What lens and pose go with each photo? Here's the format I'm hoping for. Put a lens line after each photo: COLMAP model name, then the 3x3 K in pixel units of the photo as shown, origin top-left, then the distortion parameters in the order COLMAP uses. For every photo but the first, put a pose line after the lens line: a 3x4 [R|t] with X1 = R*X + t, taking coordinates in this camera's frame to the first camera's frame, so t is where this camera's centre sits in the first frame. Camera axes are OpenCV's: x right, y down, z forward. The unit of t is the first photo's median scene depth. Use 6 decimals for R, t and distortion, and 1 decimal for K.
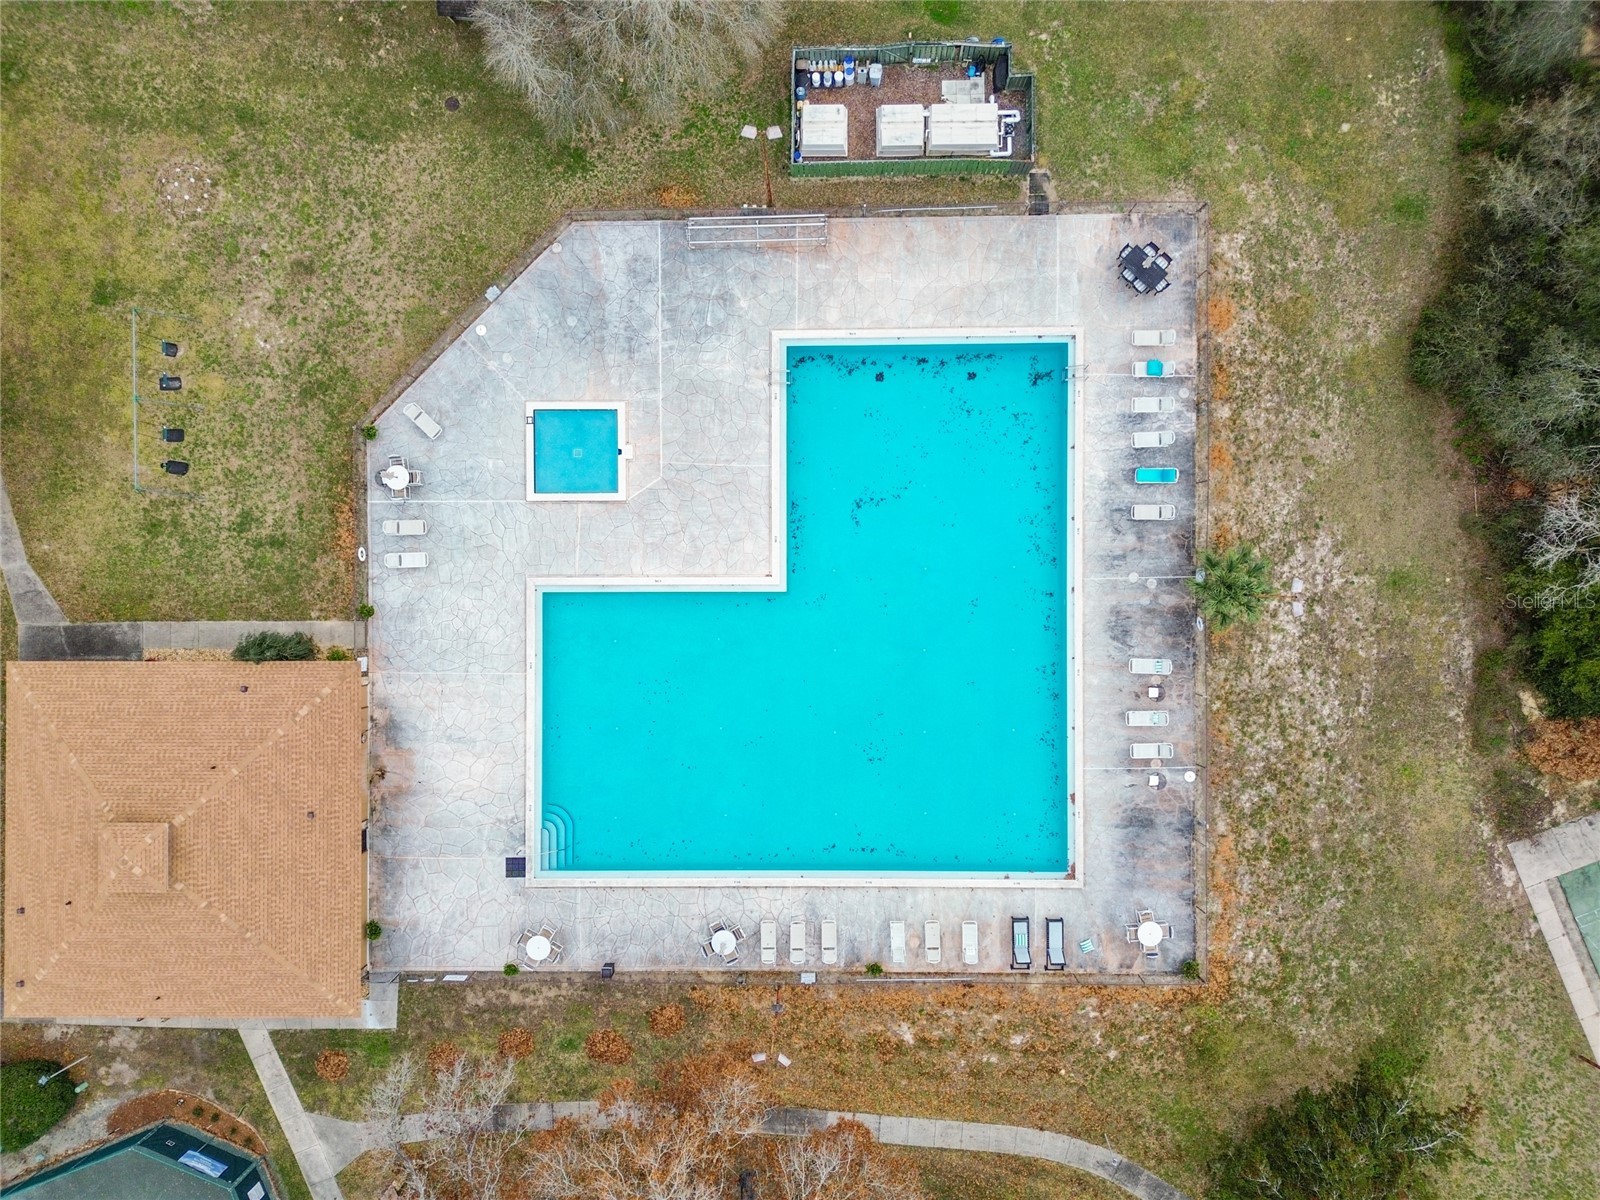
lens RADIAL K [[1120.2, 0, 800.0], [0, 1120.2, 600.0], [0, 0, 1]] dist [0.064321, -0.057436]
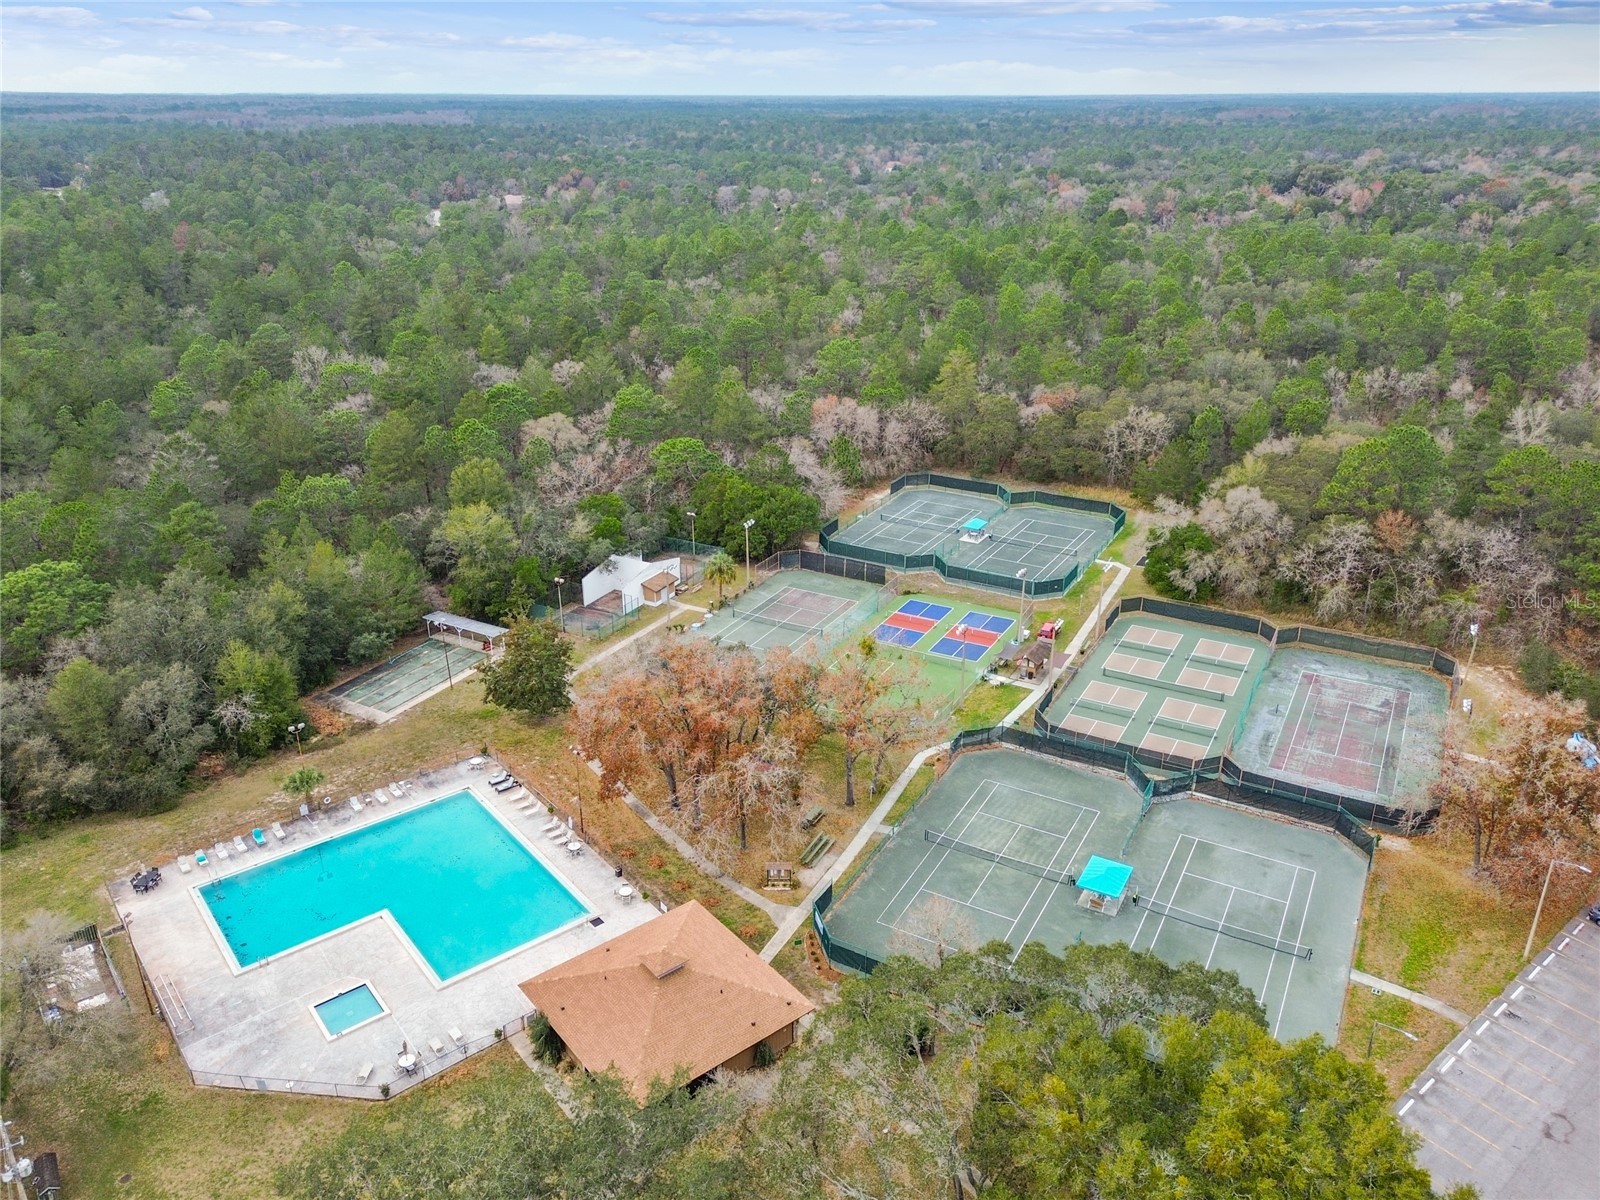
lens RADIAL K [[1168.0, 0, 800.0], [0, 1168.0, 600.0], [0, 0, 1]] dist [0.059081, -0.056802]
pose [[-0.626363, -0.291108, 0.723136, -1.658634], [0.779393, -0.251333, 0.573915, -0.453454], [0.014677, 0.923086, 0.384313, -0.180343]]
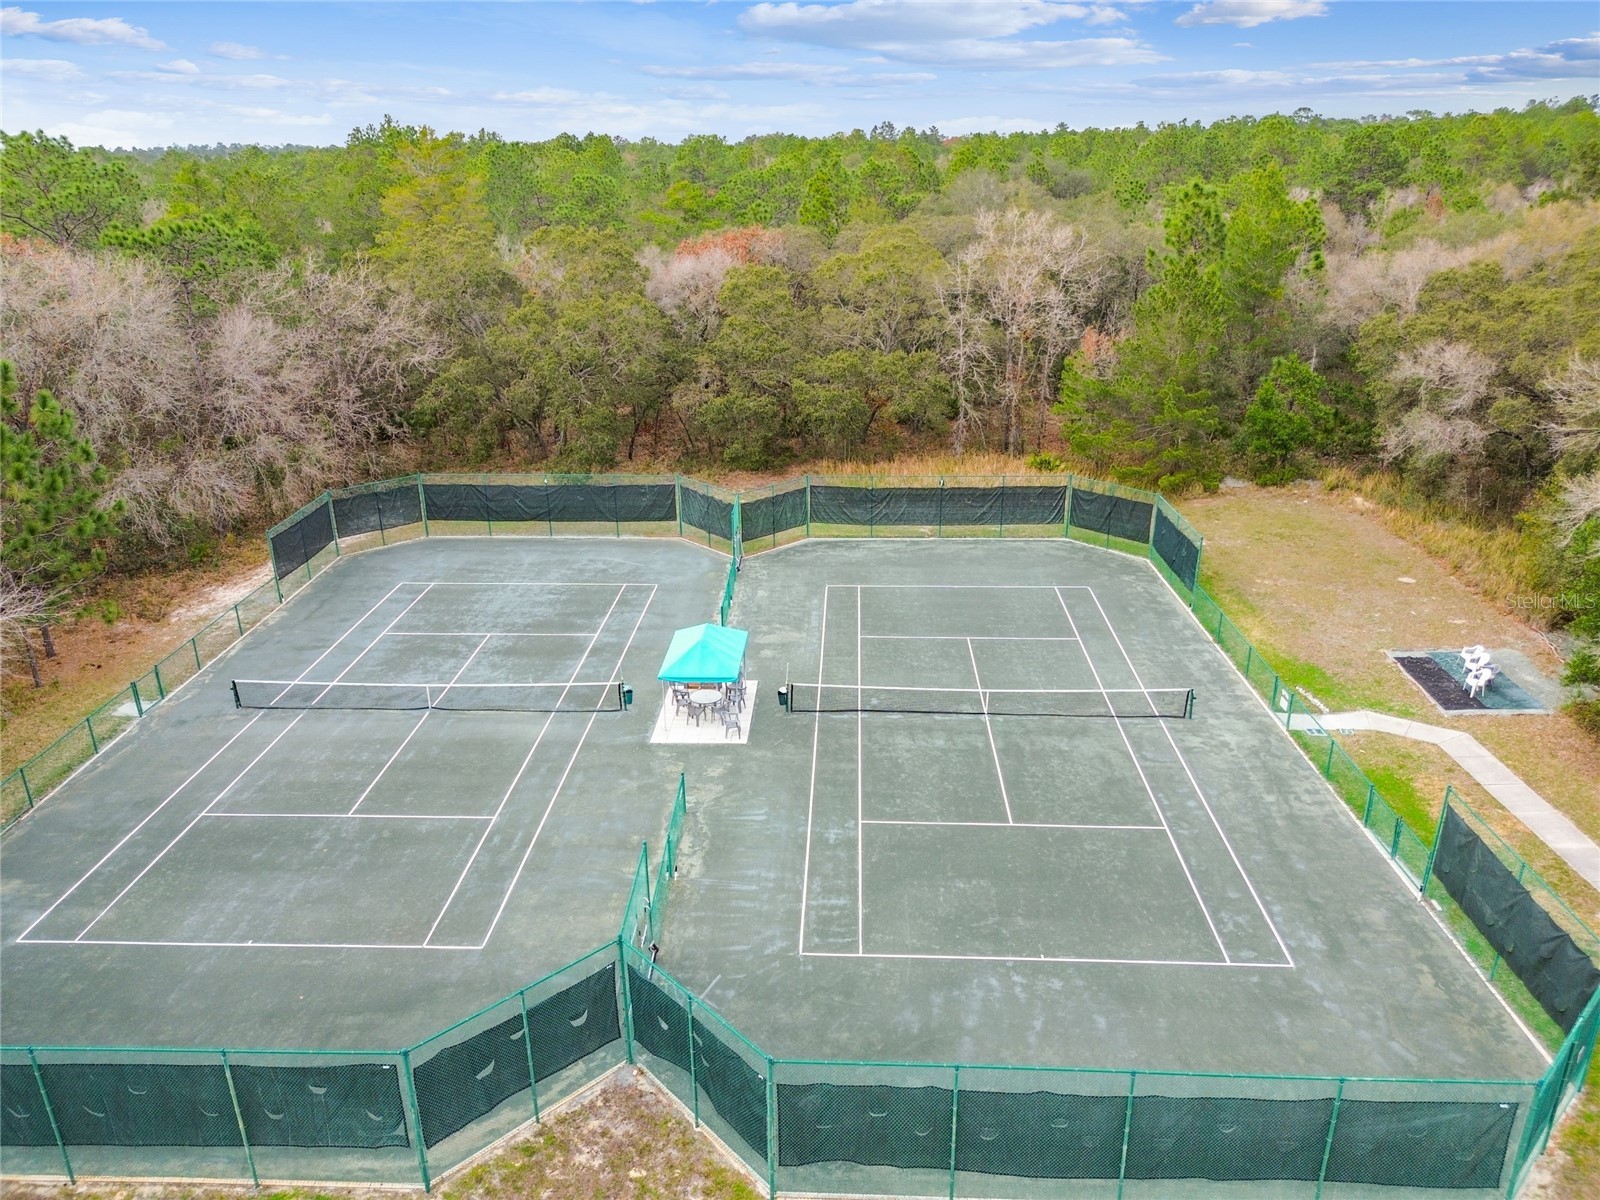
lens RADIAL K [[1118.2, 0, 774.2], [0, 1118.2, 603.4], [0, 0, 1]] dist [0.105883, 0.000617]
pose [[-0.910101, -0.124241, 0.395323, 0.294570], [0.412642, -0.359173, 0.837091, 1.448852], [0.037989, 0.924964, 0.378151, 0.658273]]
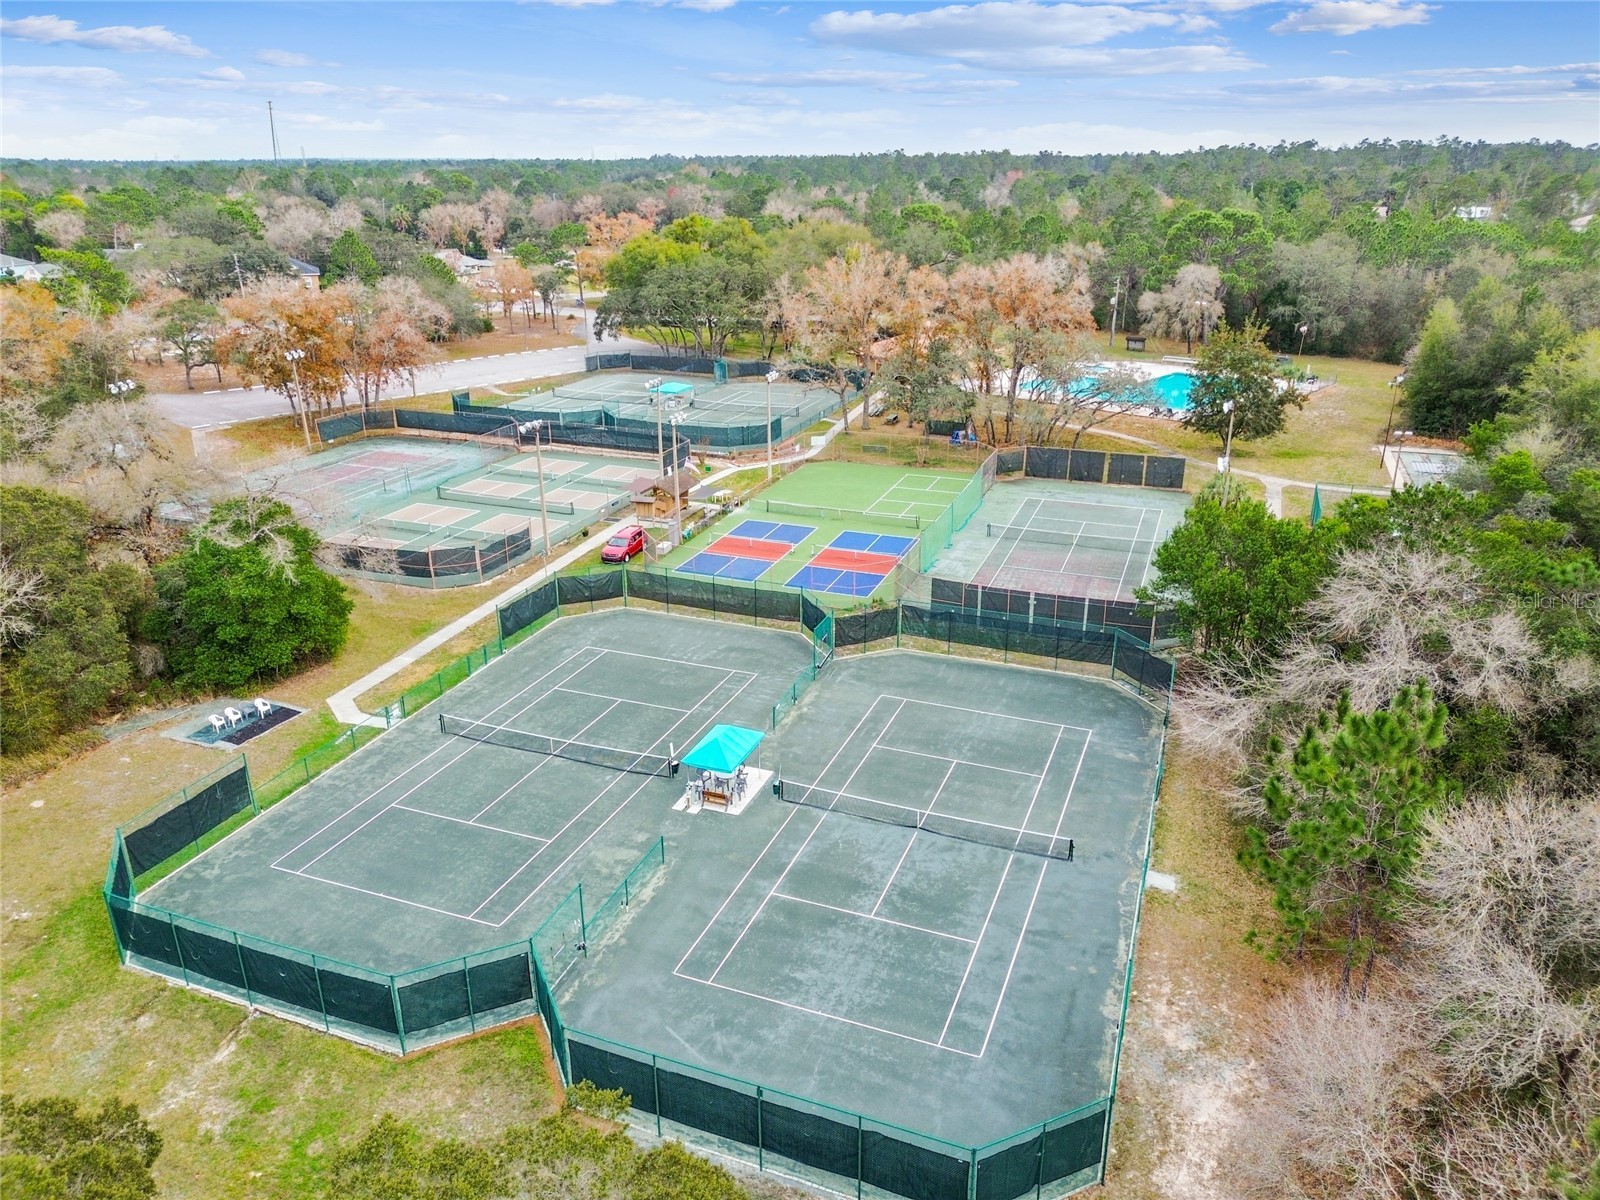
lens RADIAL K [[1120.2, 0, 800.0], [0, 1120.2, 600.0], [0, 0, 1]] dist [0.064321, -0.057436]
pose [[0.734791, 0.259585, -0.626657, 1.280891], [-0.678133, 0.261027, -0.687023, 2.656656], [-0.014766, 0.929774, 0.367833, 0.469320]]
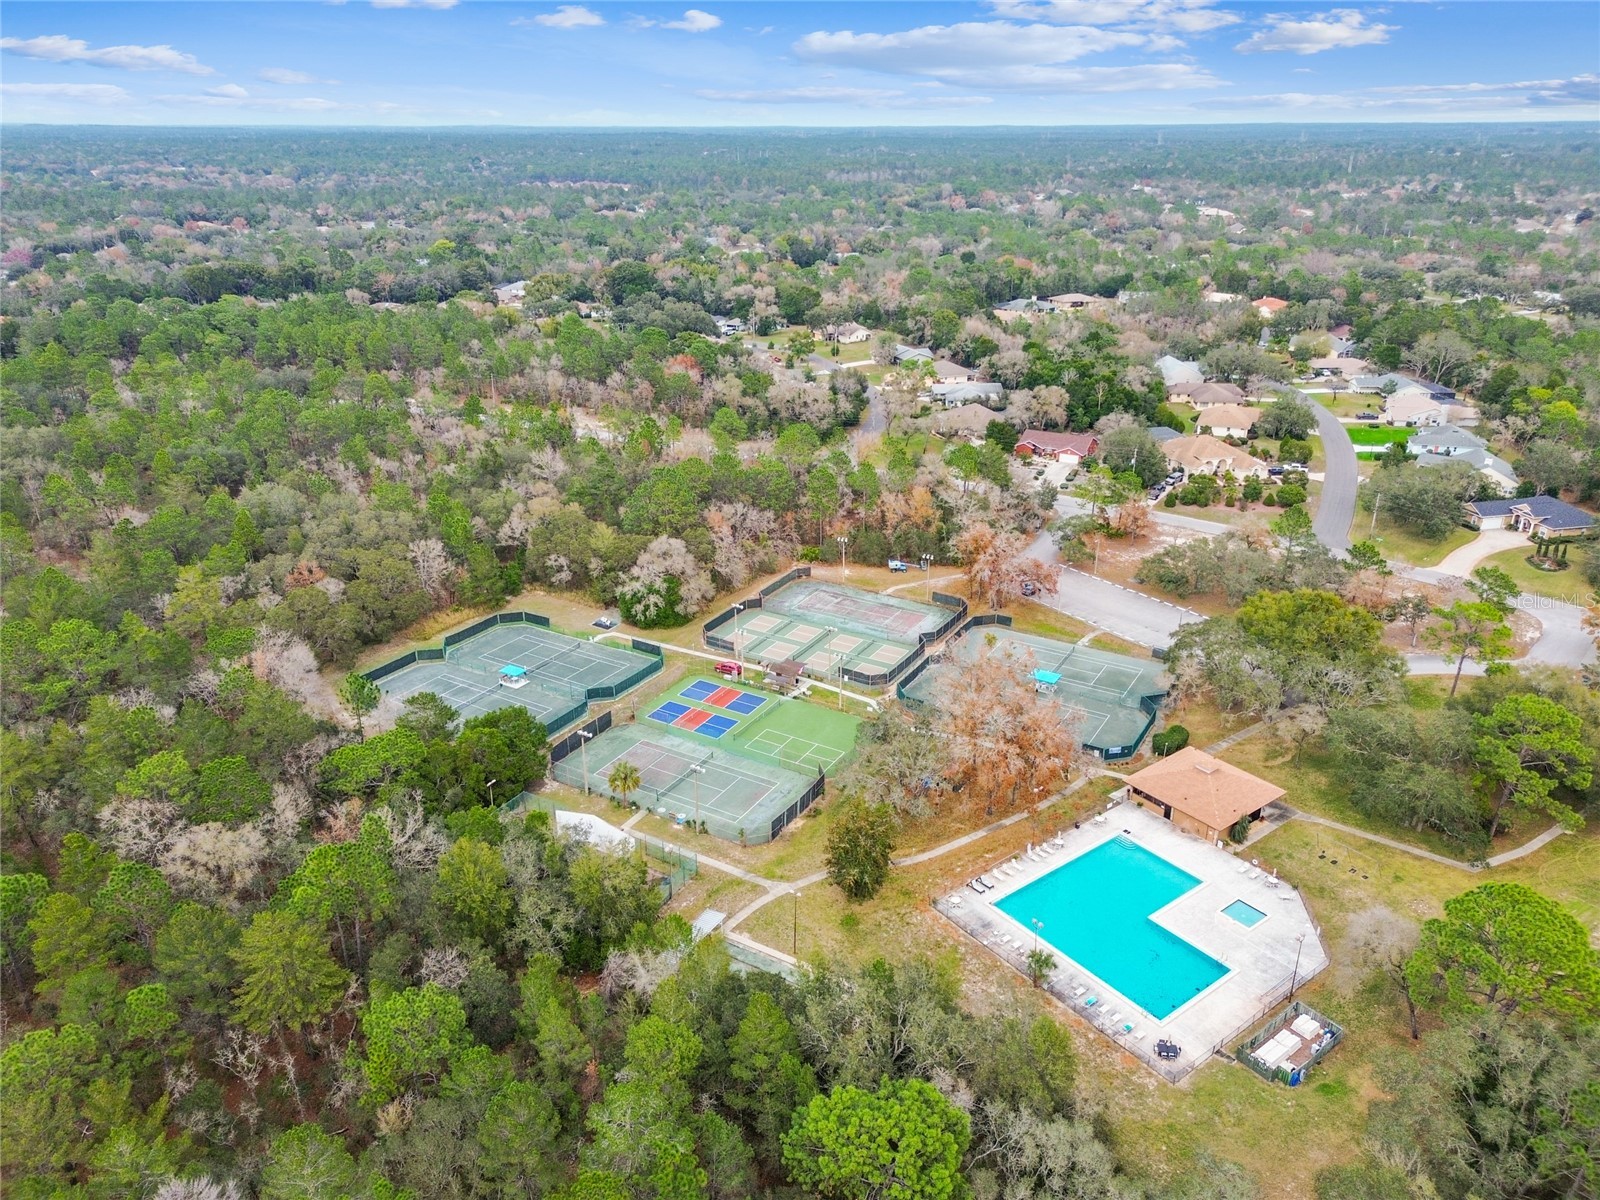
lens RADIAL K [[1135.1, 0, 800.0], [0, 1135.1, 600.0], [0, 0, 1]] dist [0.063149, -0.060027]
pose [[-0.796657, 0.253554, -0.548679, 1.878035], [-0.604201, -0.308964, 0.734495, -1.230715], [0.016712, 0.916652, 0.399336, -0.730540]]
